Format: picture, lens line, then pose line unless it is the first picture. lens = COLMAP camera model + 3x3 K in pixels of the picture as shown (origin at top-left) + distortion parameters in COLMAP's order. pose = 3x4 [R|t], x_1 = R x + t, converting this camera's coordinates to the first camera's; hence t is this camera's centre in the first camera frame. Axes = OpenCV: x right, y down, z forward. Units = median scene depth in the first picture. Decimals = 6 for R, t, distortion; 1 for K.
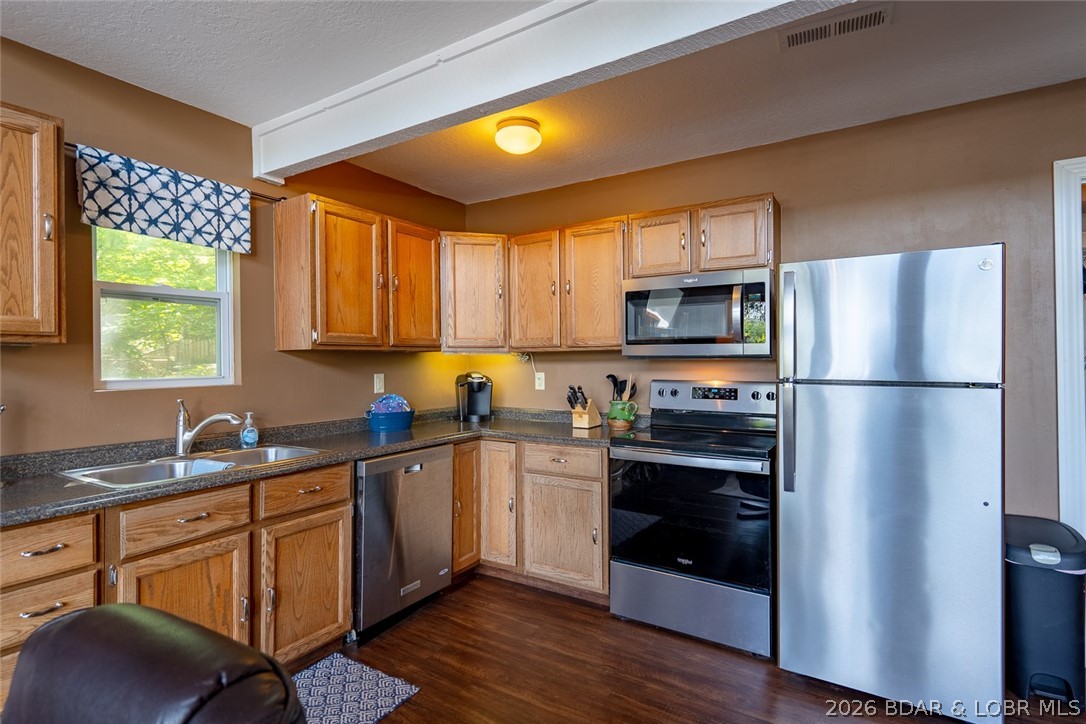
lens RADIAL K [[530.8, 0, 544.1], [0, 530.8, 358.9], [0, 0, 1]] dist [0.000887, 0.000974]
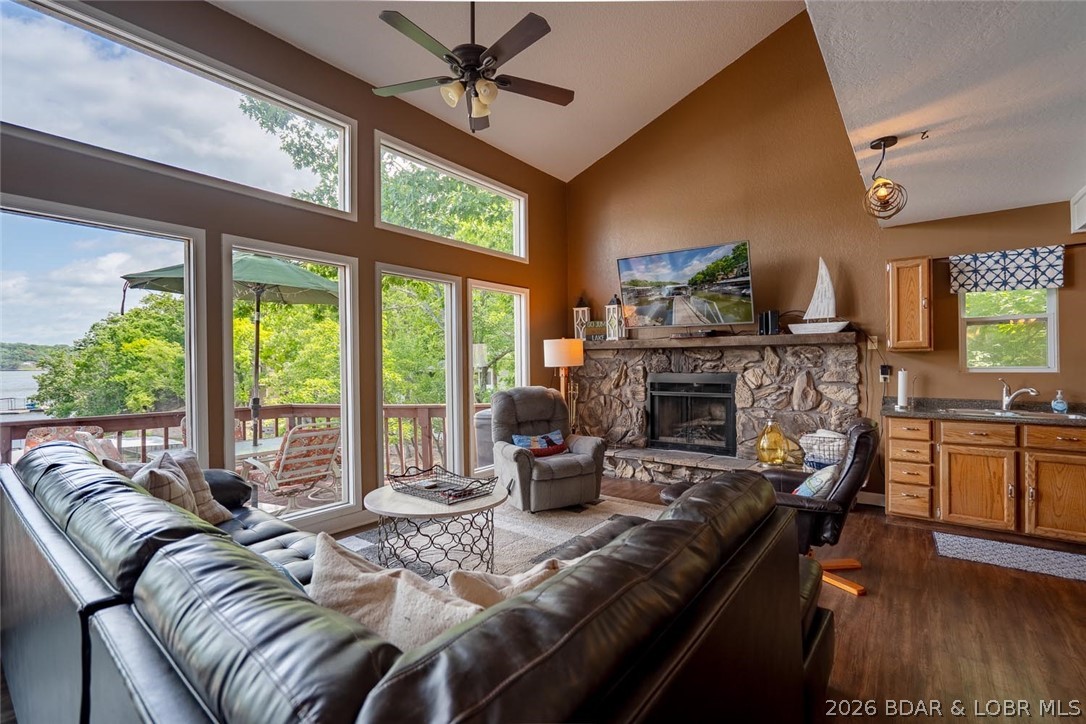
lens RADIAL K [[495.4, 0, 543.8], [0, 495.4, 360.6], [0, 0, 1]] dist [-0.002398, 0.001705]
pose [[-0.092335, 0.005625, -0.995712, 0.988815], [0.013084, 0.999905, 0.004435, -0.012097], [0.995642, -0.012619, -0.092400, -0.351716]]
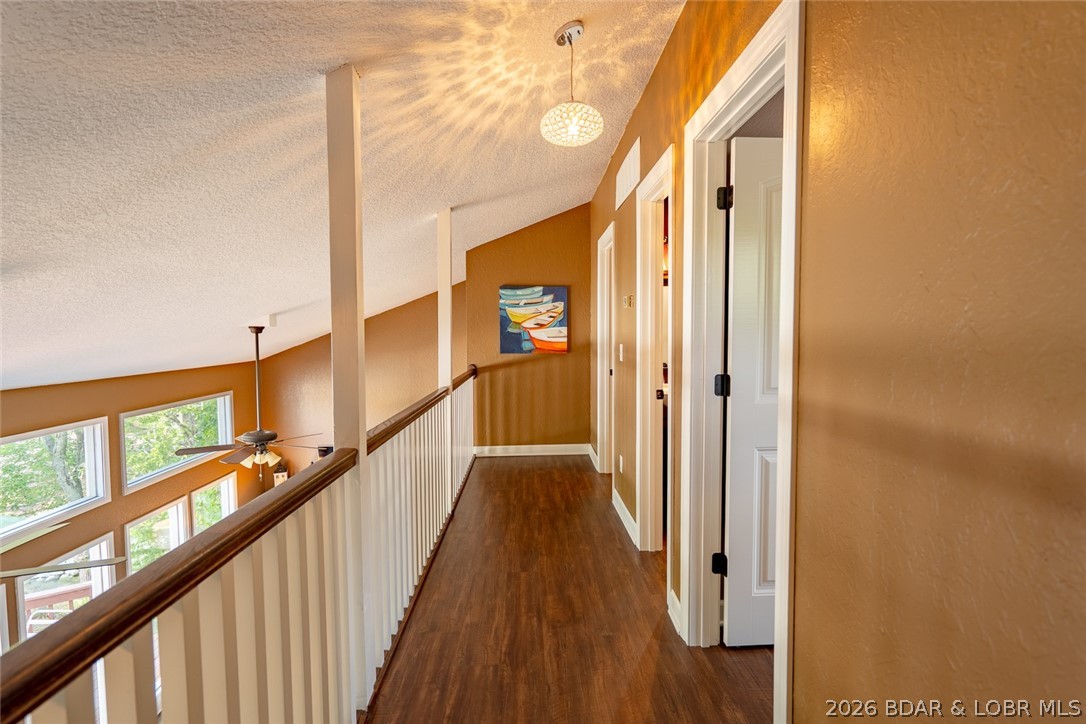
lens RADIAL K [[543.0, 0, 537.5], [0, 543.0, 359.4], [0, 0, 1]] dist [0.000921, 0.000929]
pose [[0.550153, 0.052055, -0.833440, 1.994114], [0.005475, 0.997809, 0.065936, -1.078813], [0.835046, -0.040838, 0.548662, -0.832729]]
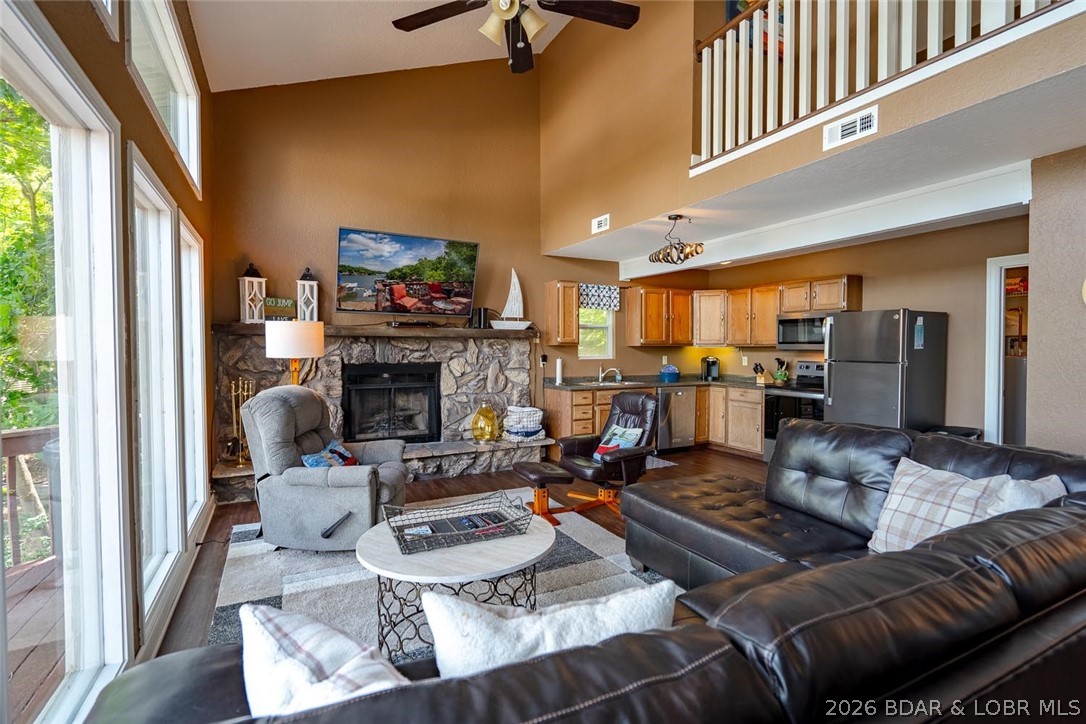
lens RADIAL K [[497.8, 0, 543.0], [0, 497.8, 360.0], [0, 0, 1]] dist [-0.006599, 0.005212]
pose [[0.863382, 0.018976, -0.504194, 0.388851], [-0.004833, 0.999558, 0.029343, -0.017820], [0.504528, -0.022898, 0.863091, -1.369078]]
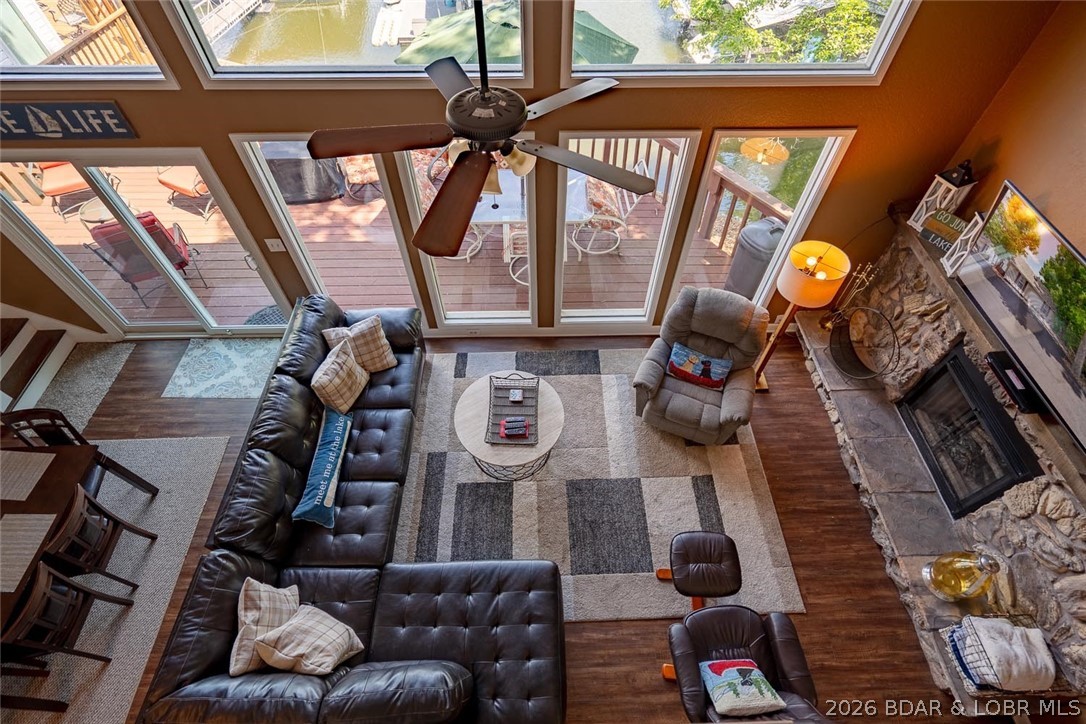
lens RADIAL K [[523.3, 0, 543.0], [0, 523.3, 362.0], [0, 0, 1]] dist [-0.000104, 0.001397]
pose [[-0.837262, 0.443404, -0.319977, 0.195202], [0.007408, 0.594324, 0.804192, -1.062620], [0.546752, 0.670949, -0.500889, 0.028398]]
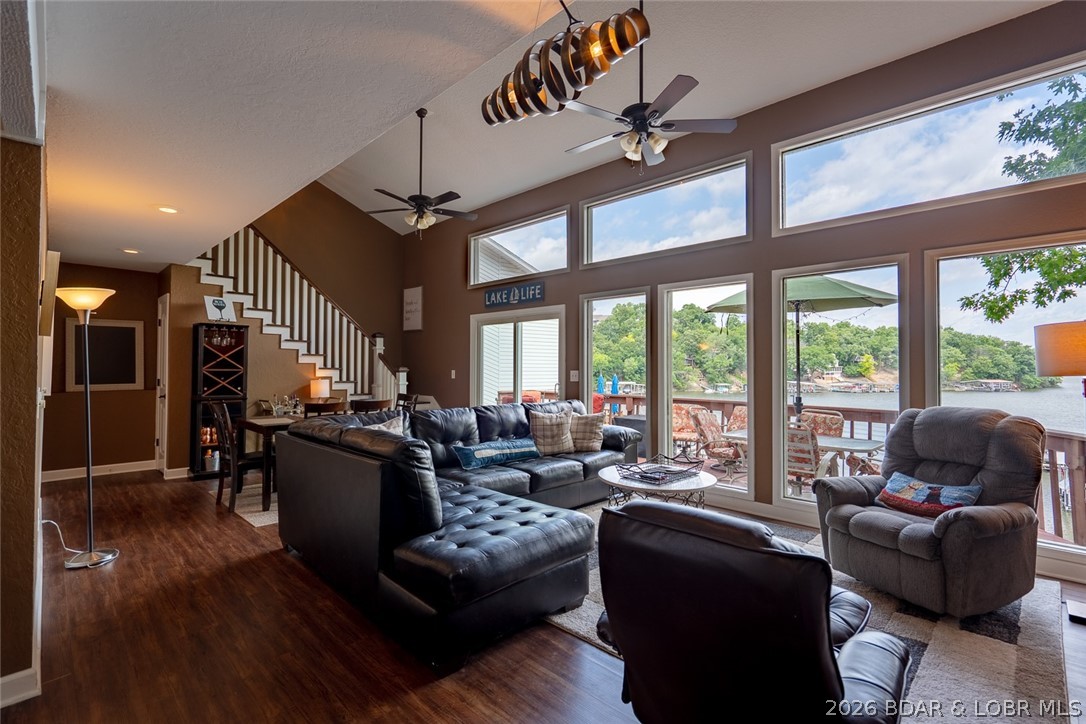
lens RADIAL K [[497.8, 0, 543.0], [0, 497.8, 360.0], [0, 0, 1]] dist [-0.006599, 0.005212]
pose [[-0.974505, 0.007785, 0.224230, -0.160690], [0.003059, 0.999766, -0.021416, 0.004477], [-0.224344, -0.020184, -0.974301, 0.760947]]
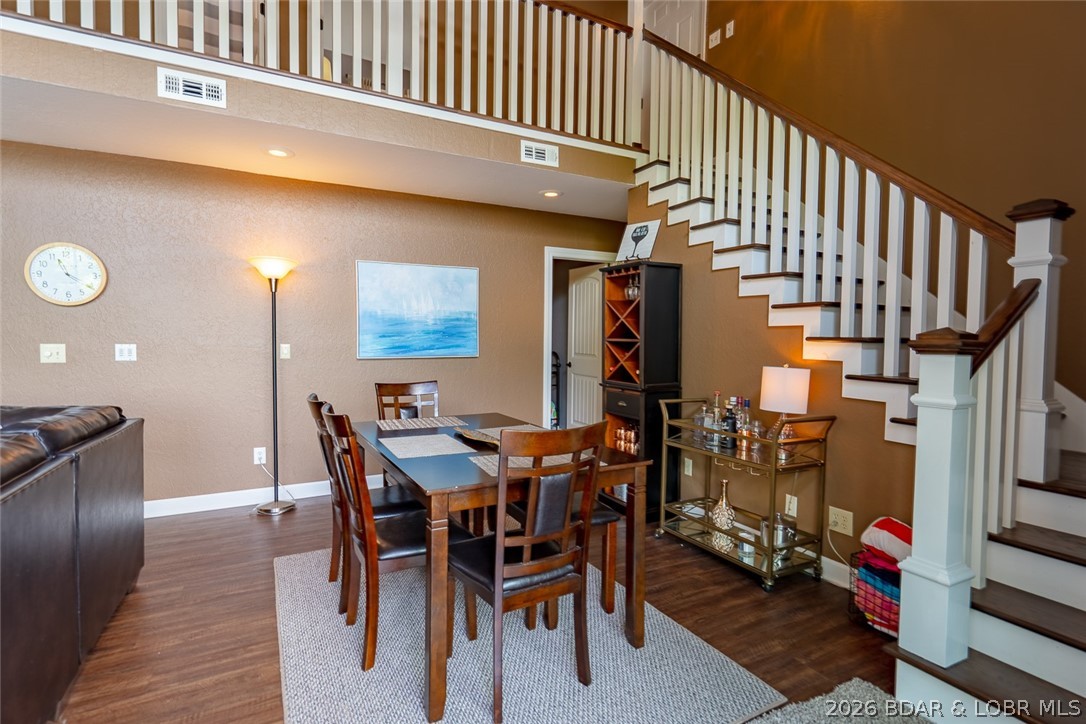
lens RADIAL K [[530.8, 0, 544.1], [0, 530.8, 358.9], [0, 0, 1]] dist [0.000887, 0.000974]
pose [[0.500674, -0.015851, 0.865491, 0.356667], [-0.020196, 0.999346, 0.029986, 0.009197], [-0.865400, -0.032493, 0.500026, -1.612190]]
